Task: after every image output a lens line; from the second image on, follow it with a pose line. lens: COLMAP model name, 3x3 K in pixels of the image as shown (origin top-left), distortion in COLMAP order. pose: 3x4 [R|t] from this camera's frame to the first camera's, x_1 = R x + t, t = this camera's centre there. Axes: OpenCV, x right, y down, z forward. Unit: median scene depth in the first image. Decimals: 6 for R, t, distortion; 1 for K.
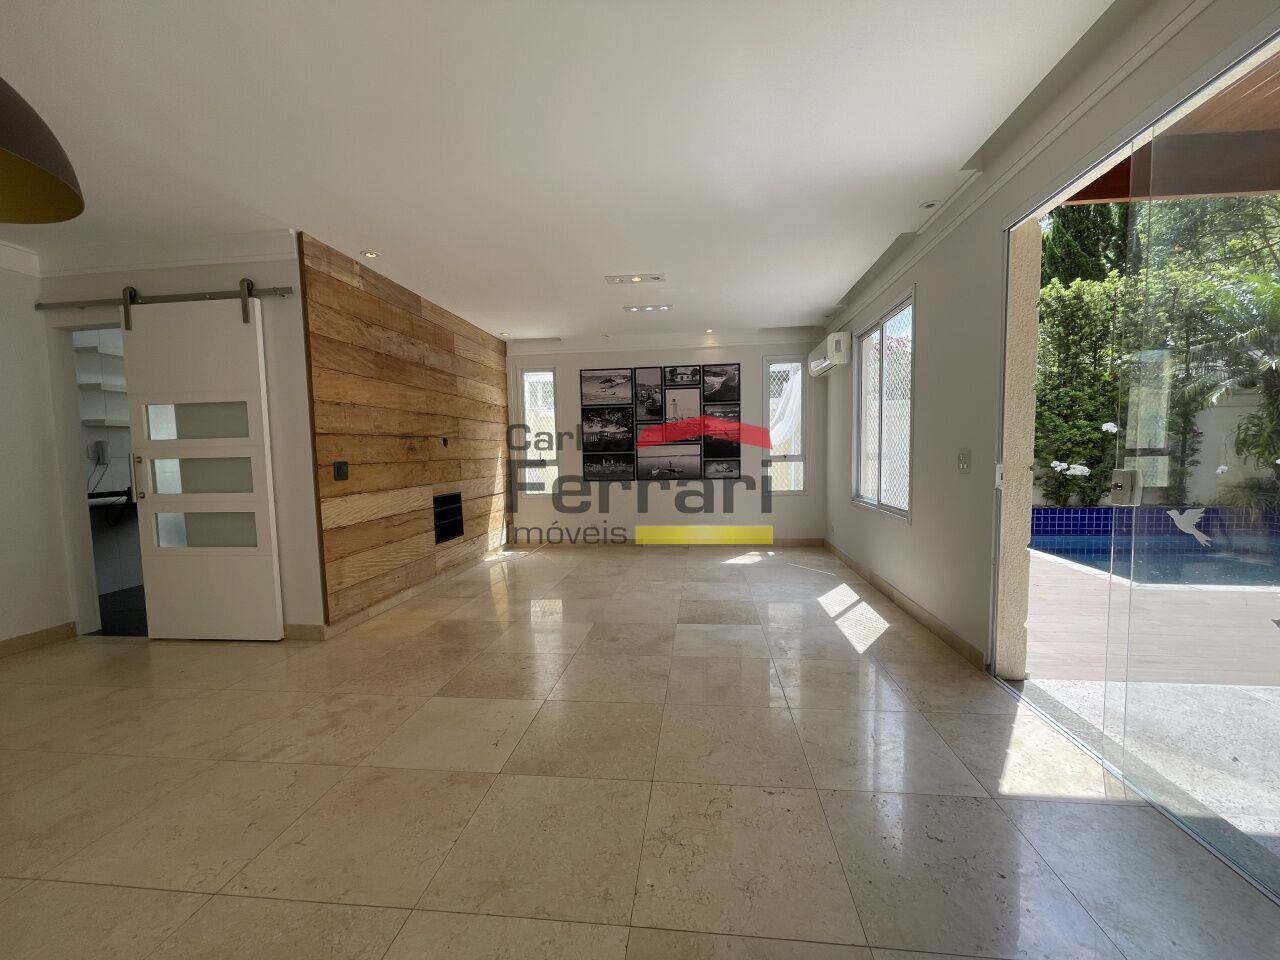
lens RADIAL K [[517.0, 0, 652.4], [0, 517.0, 492.8], [0, 0, 1]] dist [-0.006202, -0.000208]
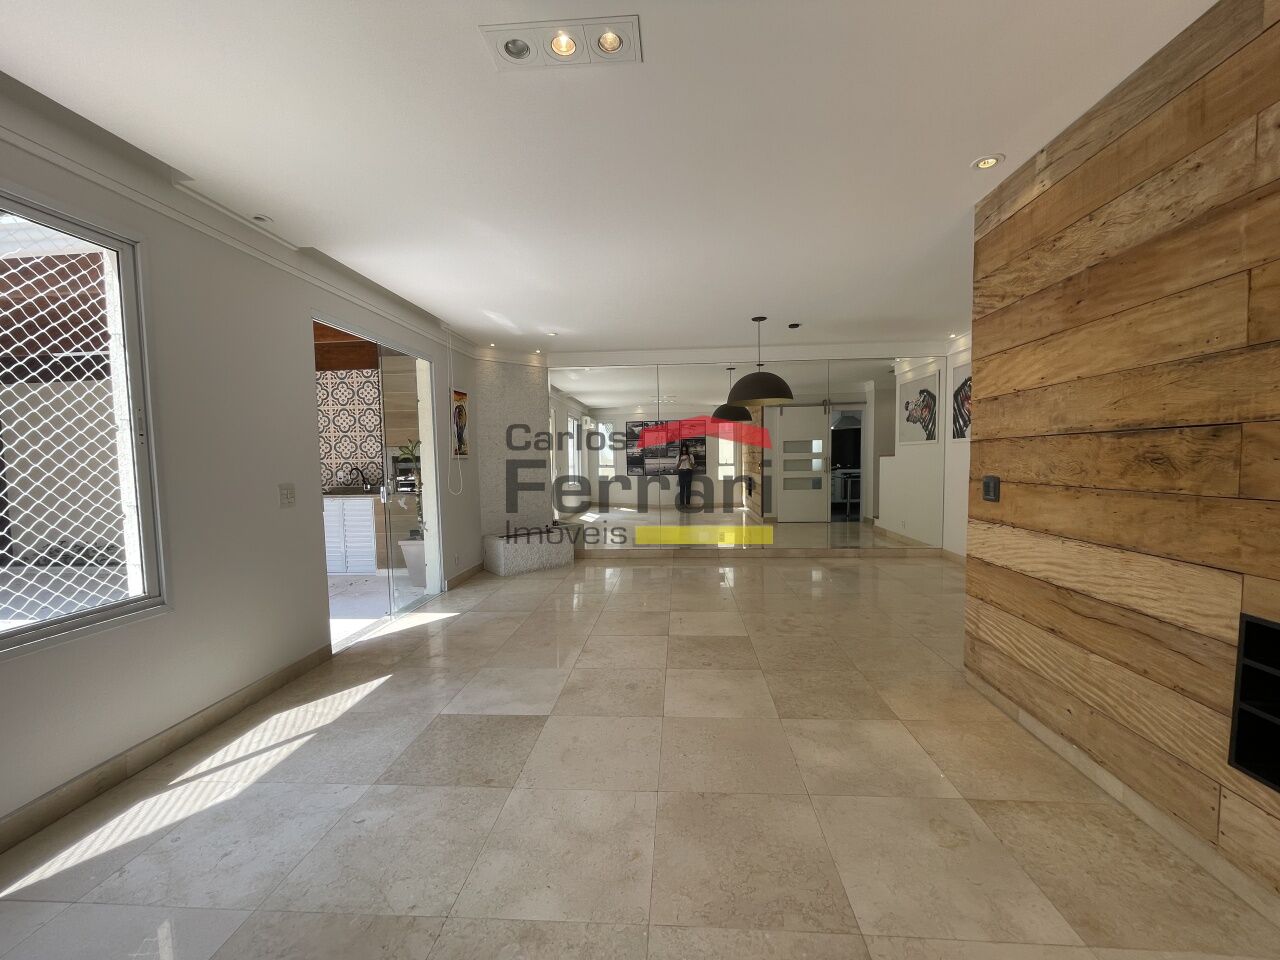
lens RADIAL K [[517.0, 0, 645.9], [0, 517.0, 495.1], [0, 0, 1]] dist [-0.006202, -0.000208]
pose [[-0.998771, 0.040295, -0.028843, -0.061510], [0.035400, 0.987479, 0.153726, -0.124193], [0.034676, 0.152516, -0.987693, 1.287585]]
